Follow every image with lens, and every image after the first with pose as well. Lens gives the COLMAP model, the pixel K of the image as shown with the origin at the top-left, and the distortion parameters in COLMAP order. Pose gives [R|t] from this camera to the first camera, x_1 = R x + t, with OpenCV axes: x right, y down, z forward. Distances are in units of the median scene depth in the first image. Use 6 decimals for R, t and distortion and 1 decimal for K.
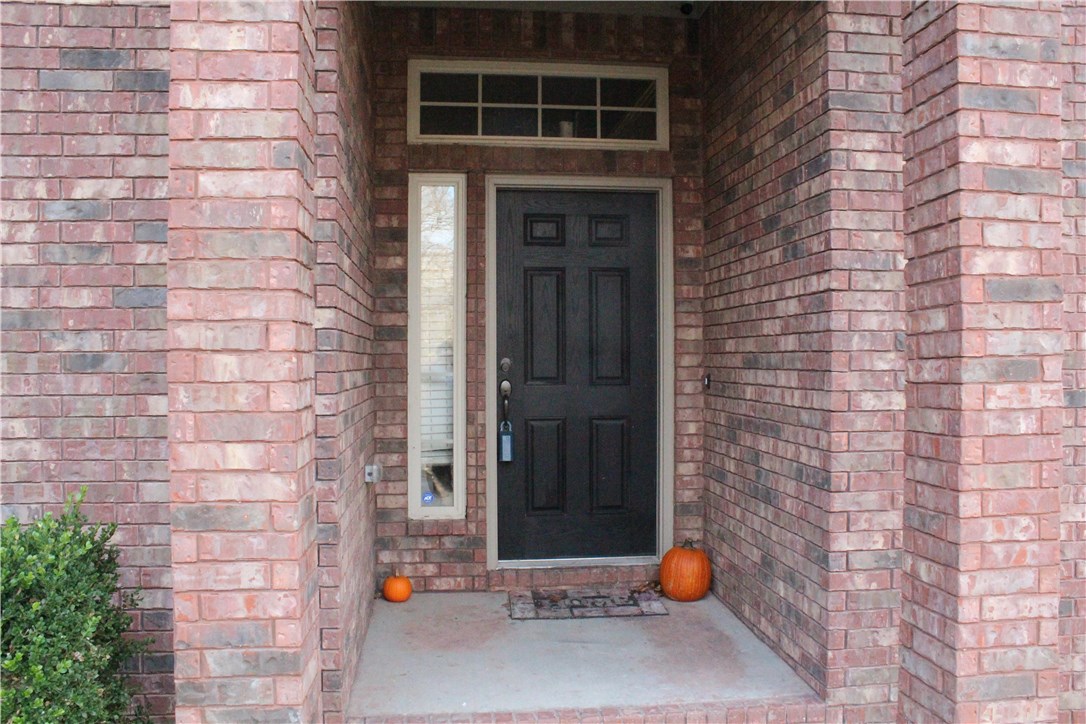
lens RADIAL K [[904.7, 0, 543.0], [0, 904.7, 362.0], [0, 0, 1]] dist [-0.167815, 0.151250]
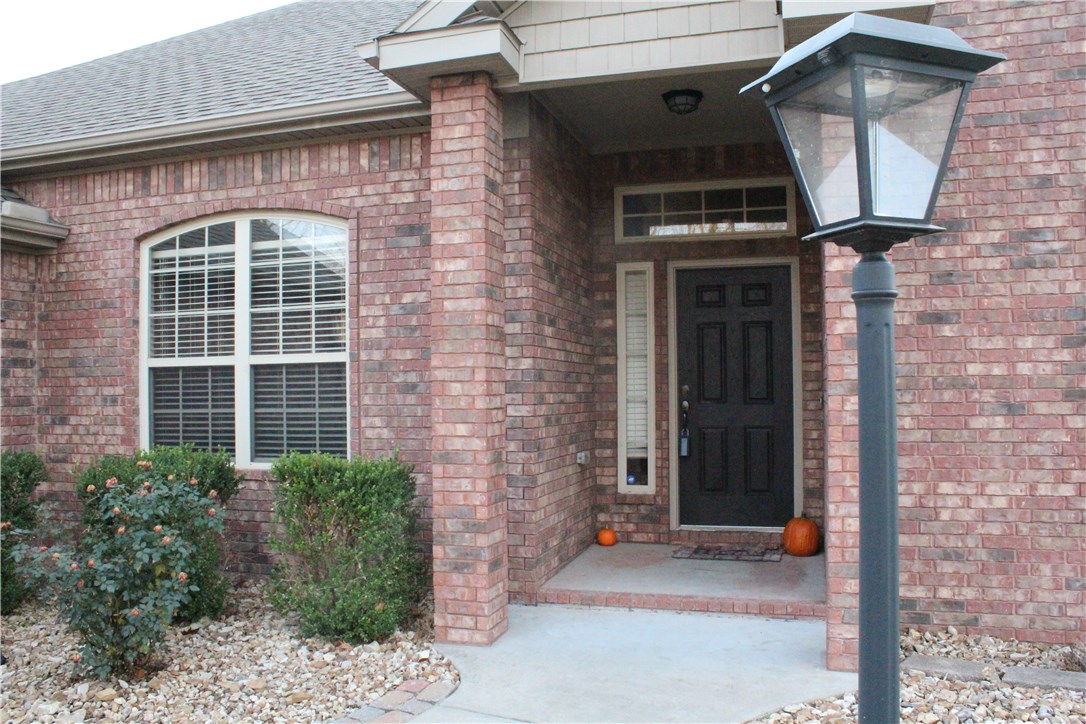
lens RADIAL K [[904.7, 0, 543.0], [0, 904.7, 362.0], [0, 0, 1]] dist [-0.167815, 0.151250]
pose [[0.921910, -0.017116, -0.387026, 0.463331], [0.003736, 0.999370, -0.035297, 0.012786], [0.387387, 0.031095, 0.921393, -0.639753]]
